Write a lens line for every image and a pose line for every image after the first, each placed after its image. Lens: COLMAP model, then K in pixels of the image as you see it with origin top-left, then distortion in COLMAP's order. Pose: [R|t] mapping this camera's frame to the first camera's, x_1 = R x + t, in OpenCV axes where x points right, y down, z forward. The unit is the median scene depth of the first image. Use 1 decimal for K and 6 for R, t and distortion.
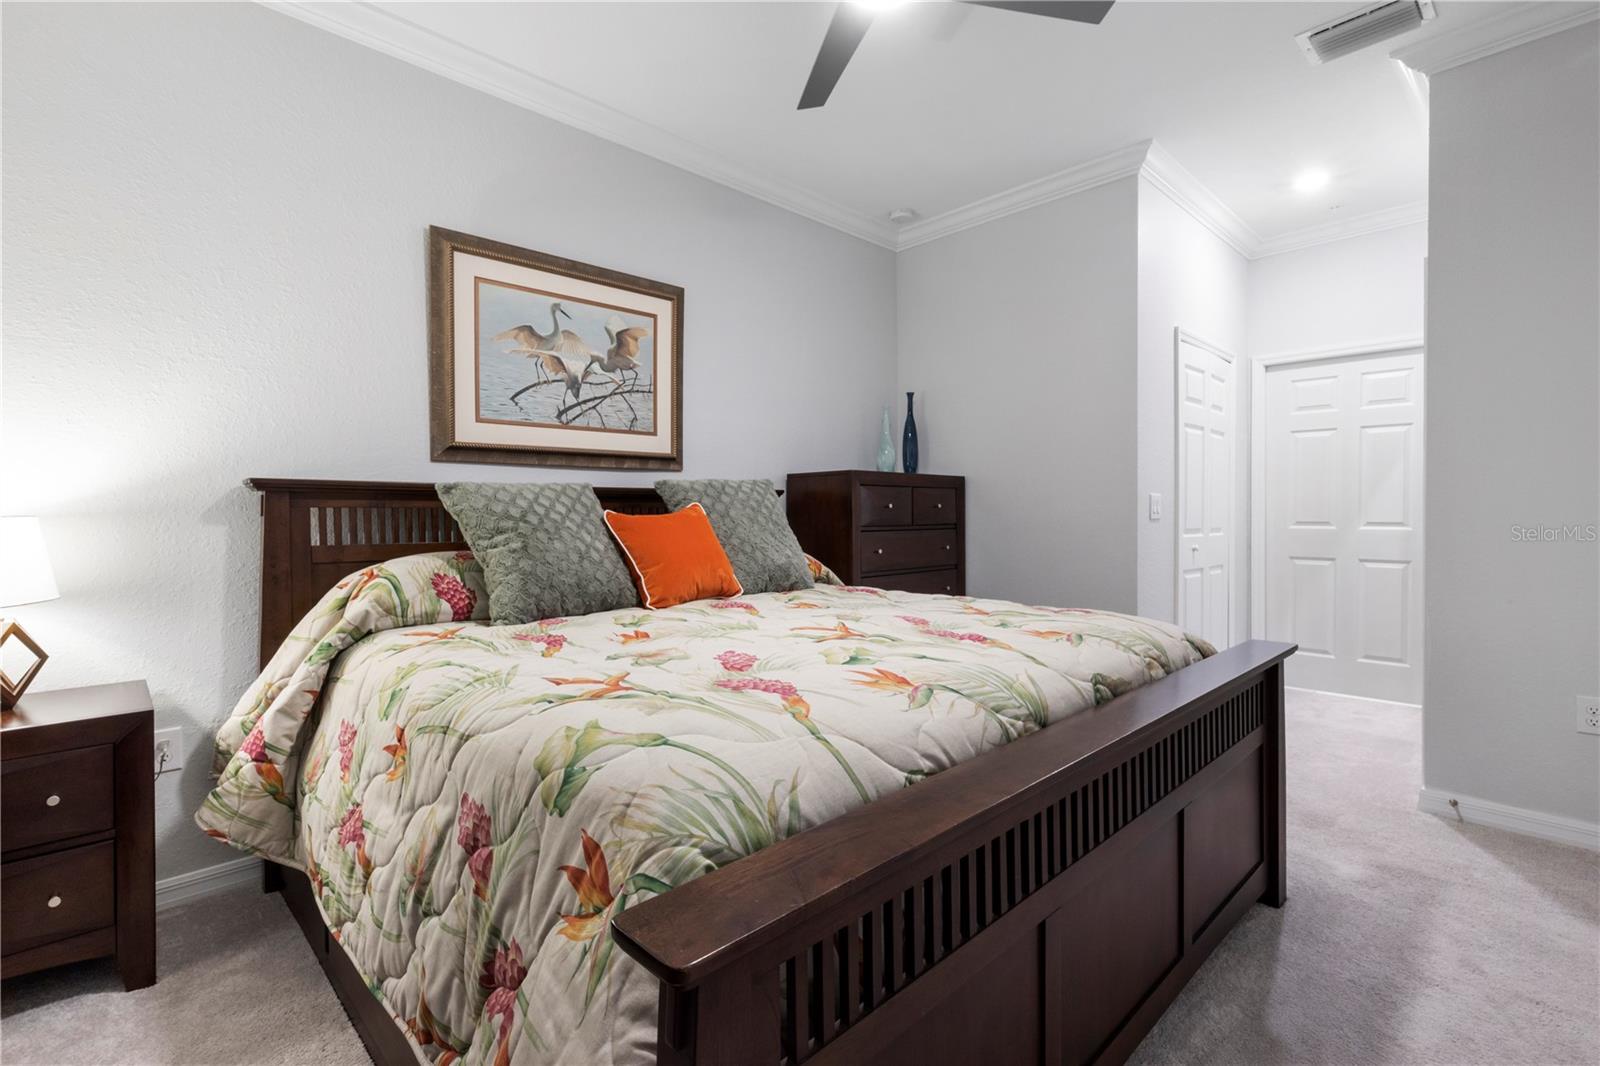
lens RADIAL K [[728.6, 0, 798.9], [0, 728.6, 520.3], [0, 0, 1]] dist [0.010636, -0.002191]
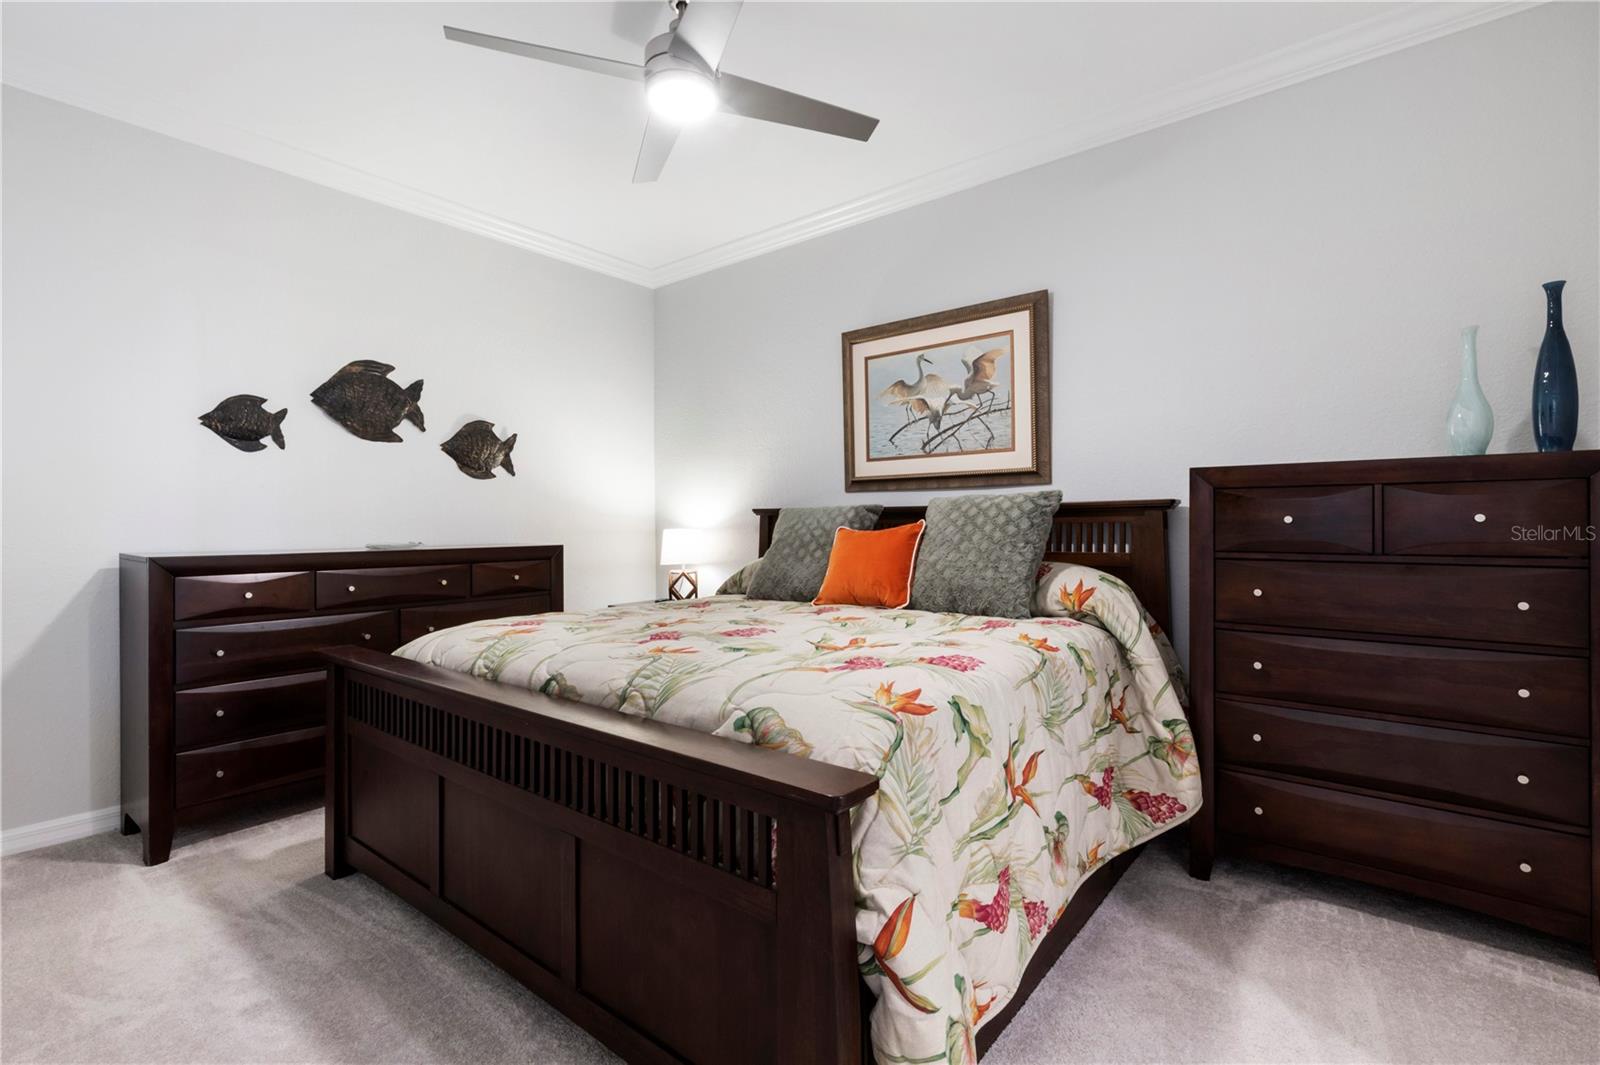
lens RADIAL K [[728.6, 0, 797.3], [0, 728.6, 530.8], [0, 0, 1]] dist [0.010636, -0.002191]
pose [[0.115144, 0.010564, -0.993293, 0.814953], [-0.013797, 0.999864, 0.009034, -0.012552], [0.993253, 0.012665, 0.115274, 0.632690]]
